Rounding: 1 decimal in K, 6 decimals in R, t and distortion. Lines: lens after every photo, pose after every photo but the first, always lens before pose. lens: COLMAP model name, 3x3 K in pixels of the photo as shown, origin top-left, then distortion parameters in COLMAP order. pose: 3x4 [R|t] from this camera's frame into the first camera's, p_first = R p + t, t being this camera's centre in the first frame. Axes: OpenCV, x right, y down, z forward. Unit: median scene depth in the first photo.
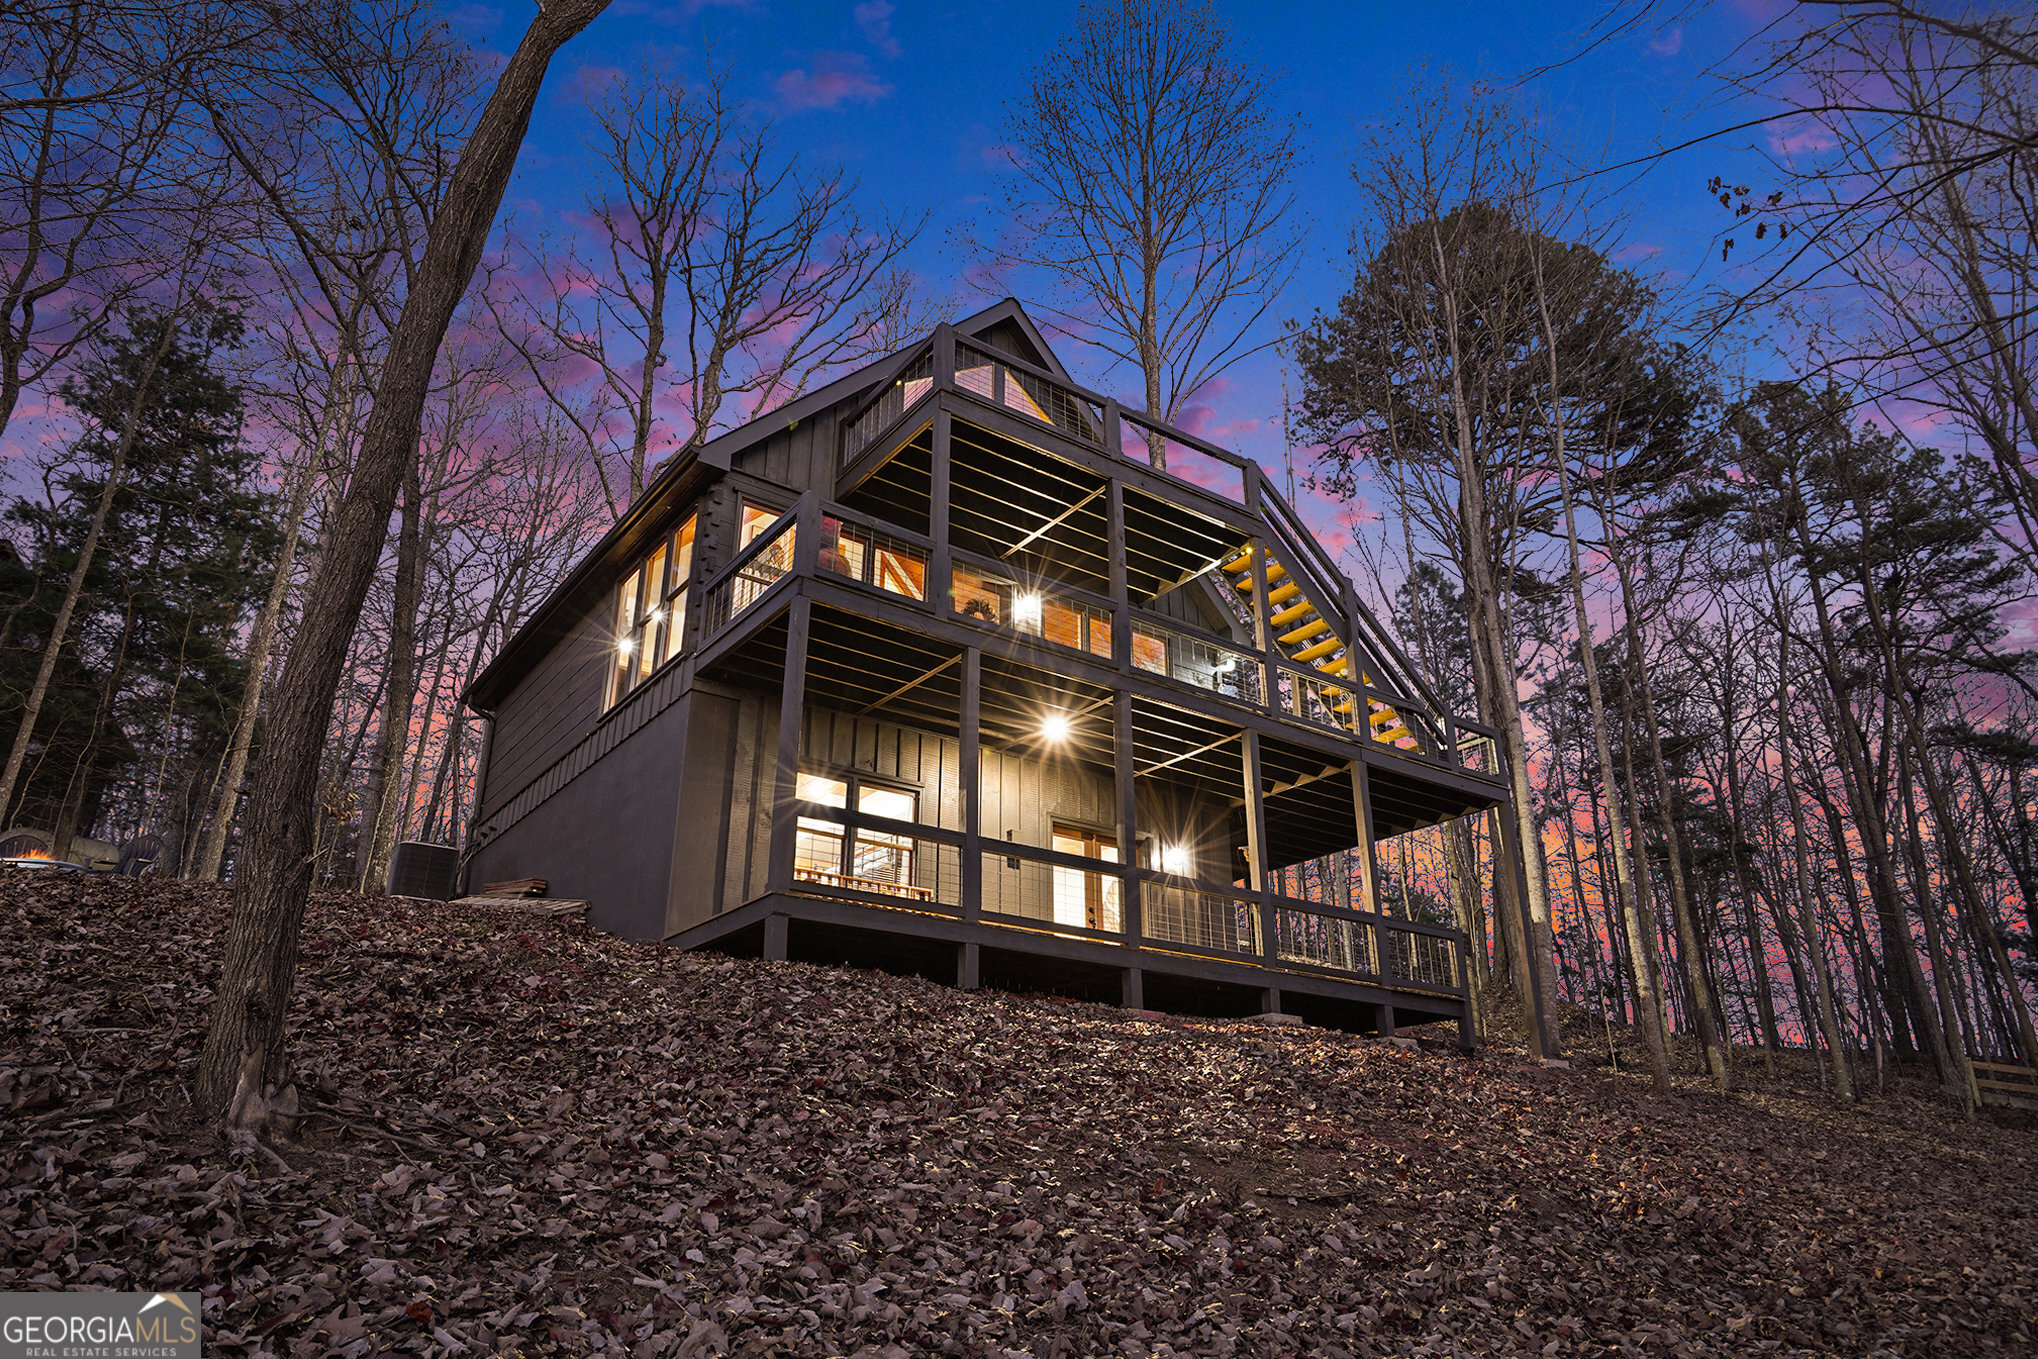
lens RADIAL K [[1304.2, 0, 1019.0], [0, 1304.2, 679.5], [0, 0, 1]] dist [0.002421, 0.001166]
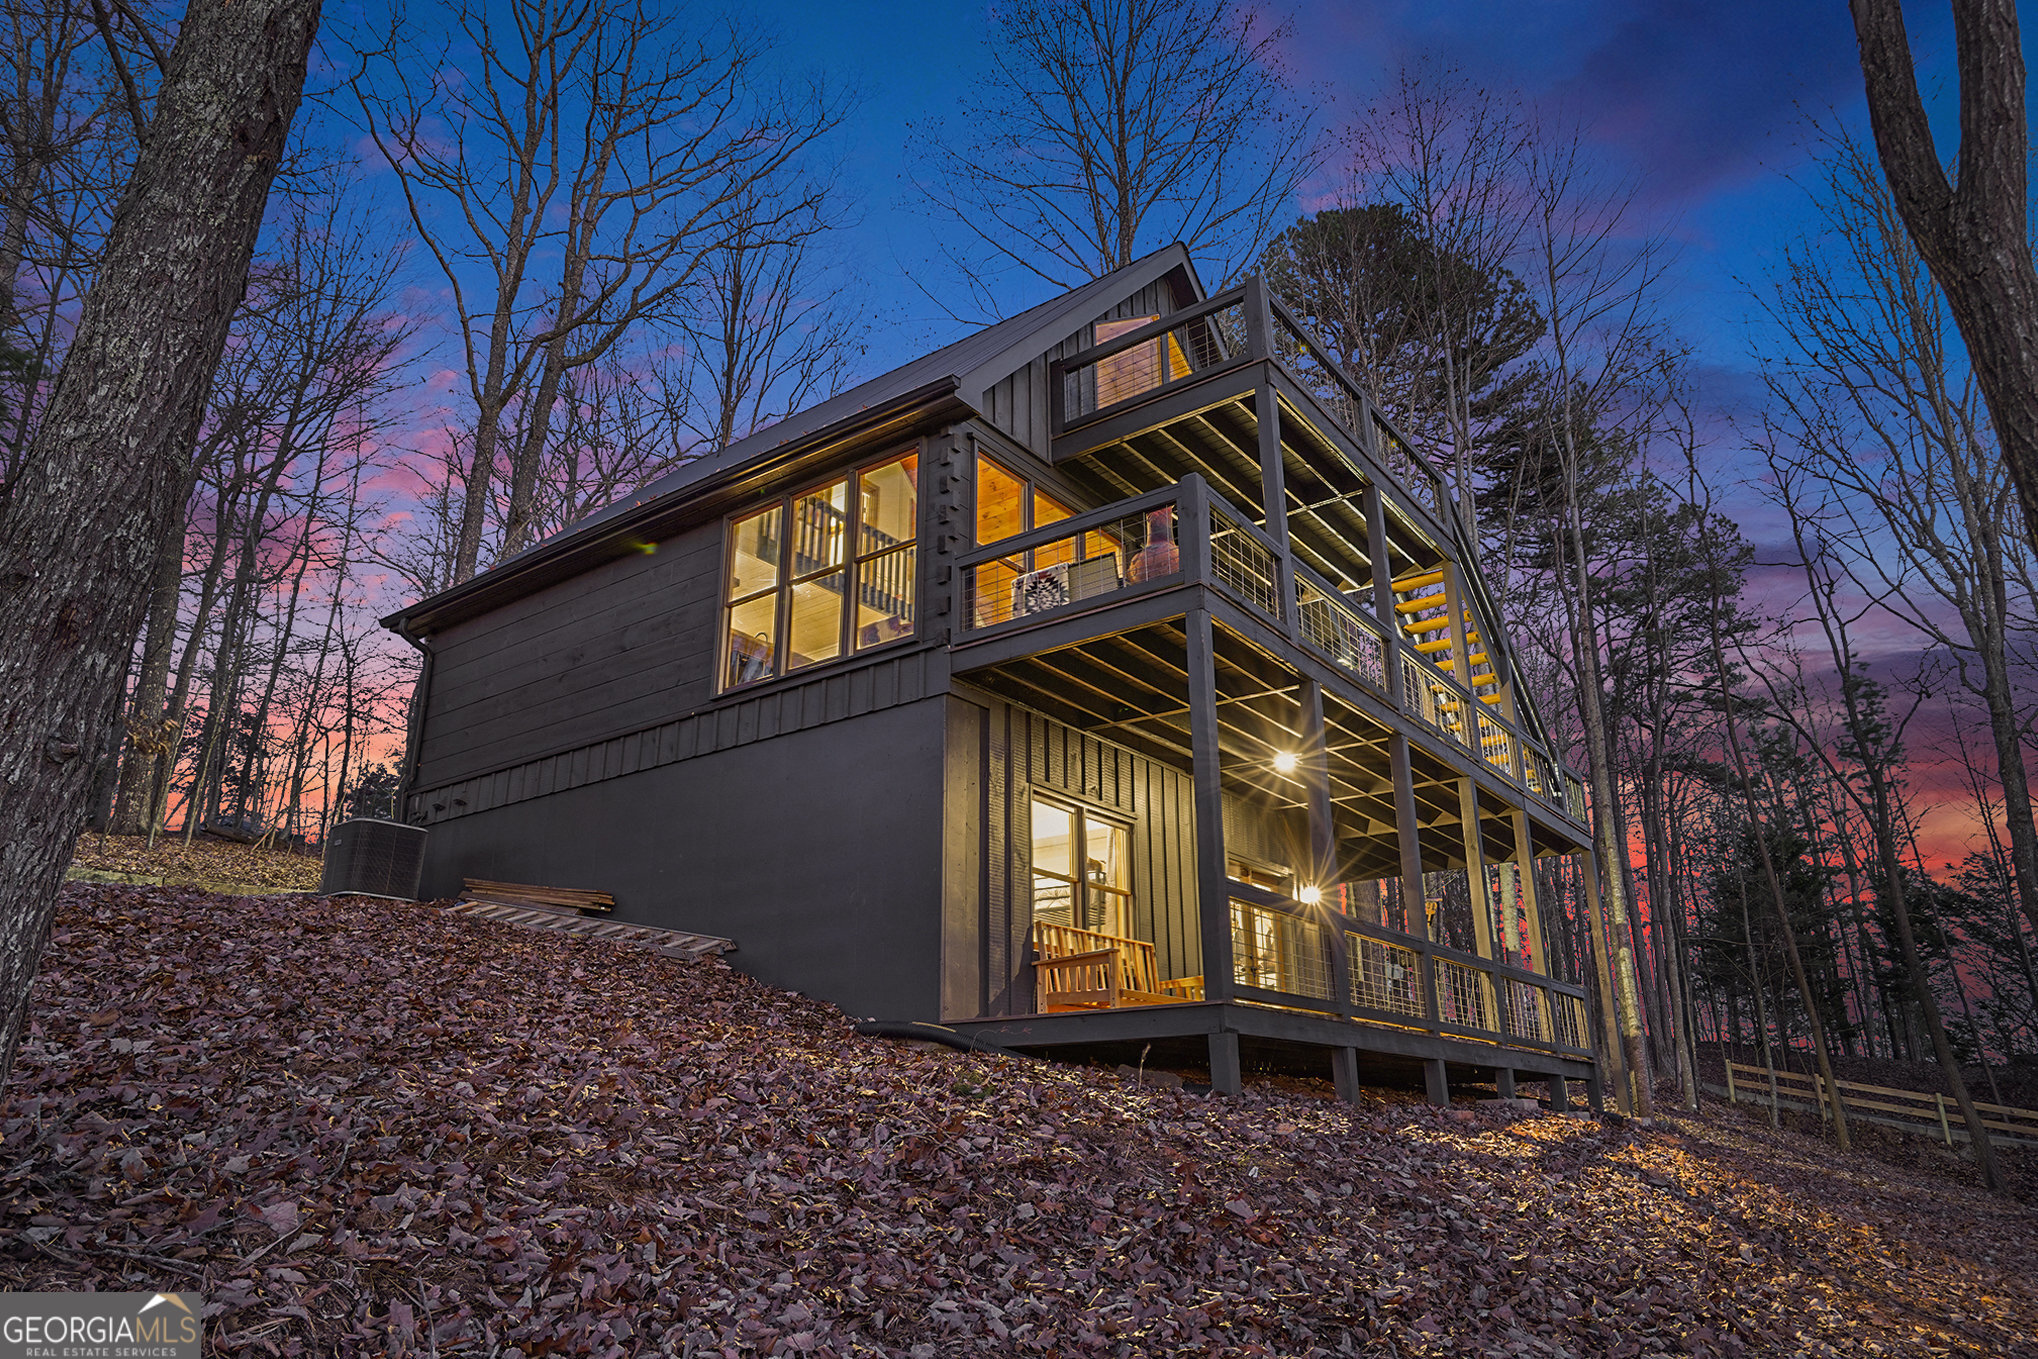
lens RADIAL K [[1304.2, 0, 1019.0], [0, 1304.2, 679.5], [0, 0, 1]] dist [0.002421, 0.001166]
pose [[0.955864, 0.092801, 0.278769, -0.347946], [-0.109426, 0.992992, 0.044645, -0.034170], [-0.272672, -0.073179, 0.959320, 0.188560]]
